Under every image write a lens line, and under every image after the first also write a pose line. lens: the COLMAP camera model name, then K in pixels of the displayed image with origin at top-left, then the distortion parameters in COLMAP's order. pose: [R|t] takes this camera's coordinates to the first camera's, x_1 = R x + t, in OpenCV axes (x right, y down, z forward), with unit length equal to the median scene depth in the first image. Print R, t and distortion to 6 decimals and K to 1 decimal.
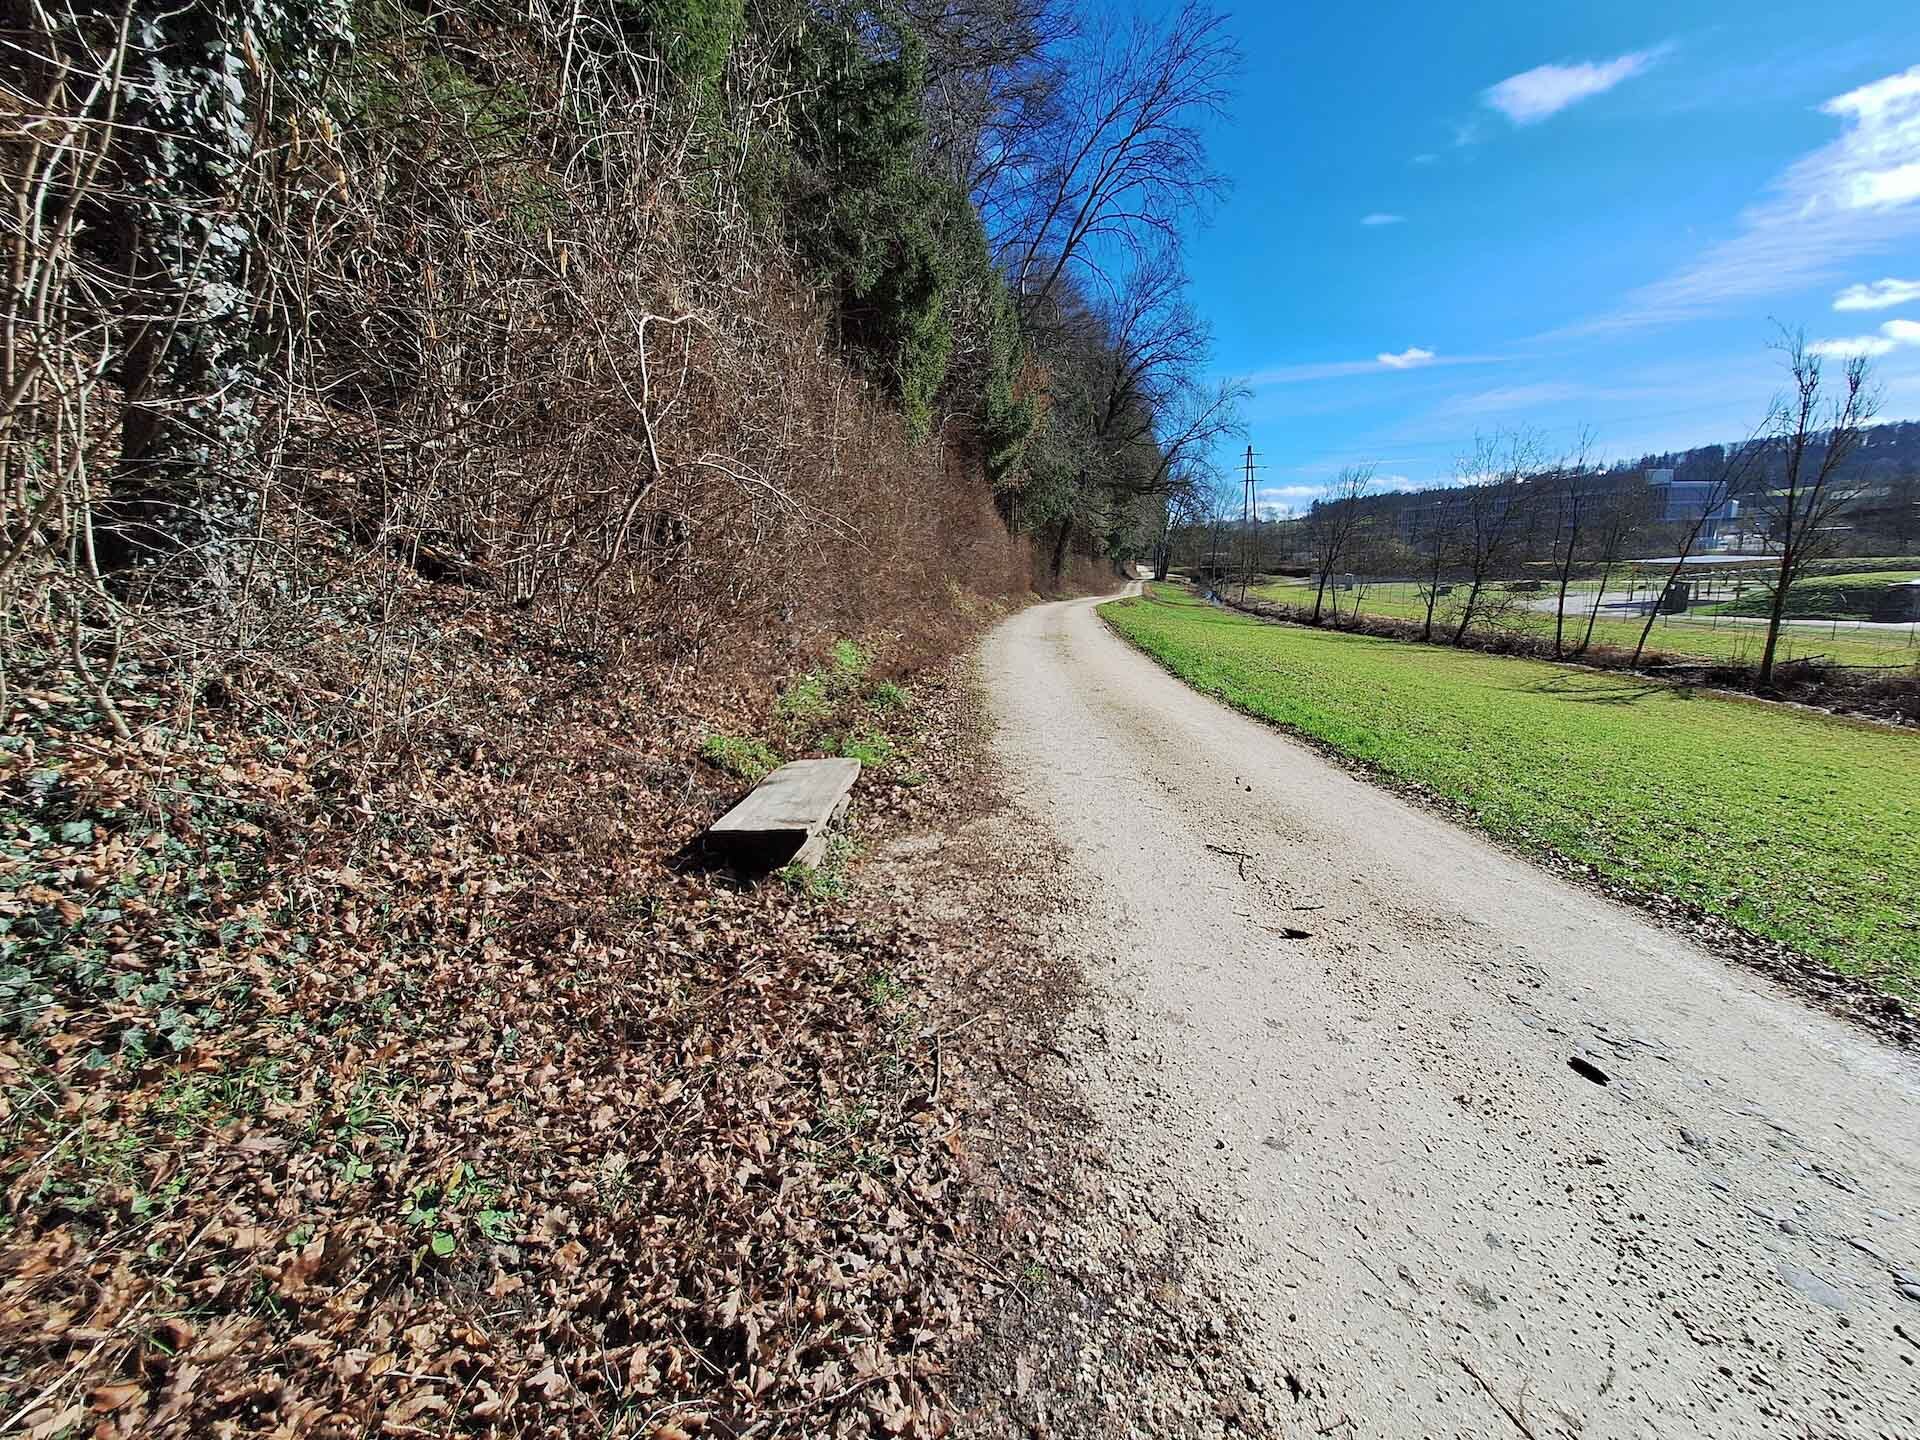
lens RADIAL K [[770.6, 0, 960.0], [0, 770.6, 720.0], [0, 0, 1]] dist [-0.000023, -0.000016]
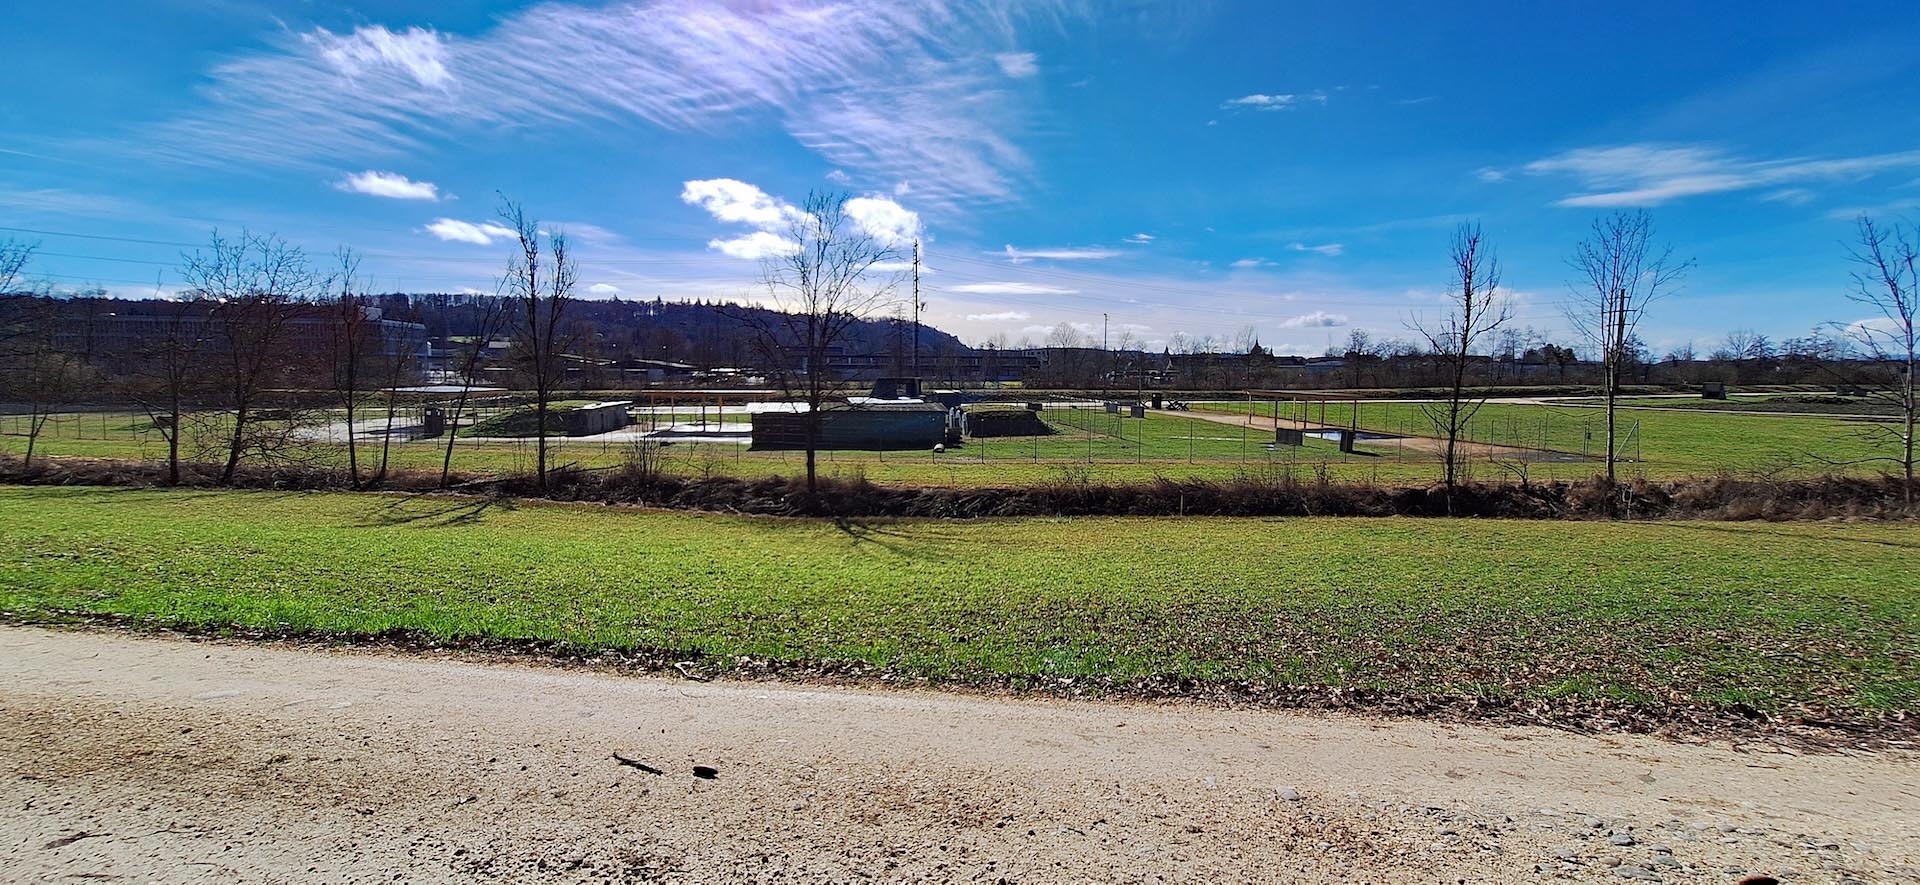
lens RADIAL K [[712.4, 0, 960.0], [0, 712.4, 442.5], [0, 0, 1]] dist [0.001193, 0.000068]
pose [[0.106091, -0.045947, 0.993294, -0.017932], [0.175324, 0.984146, 0.026798, -0.026605], [-0.978778, 0.171305, 0.112465, 0.153689]]
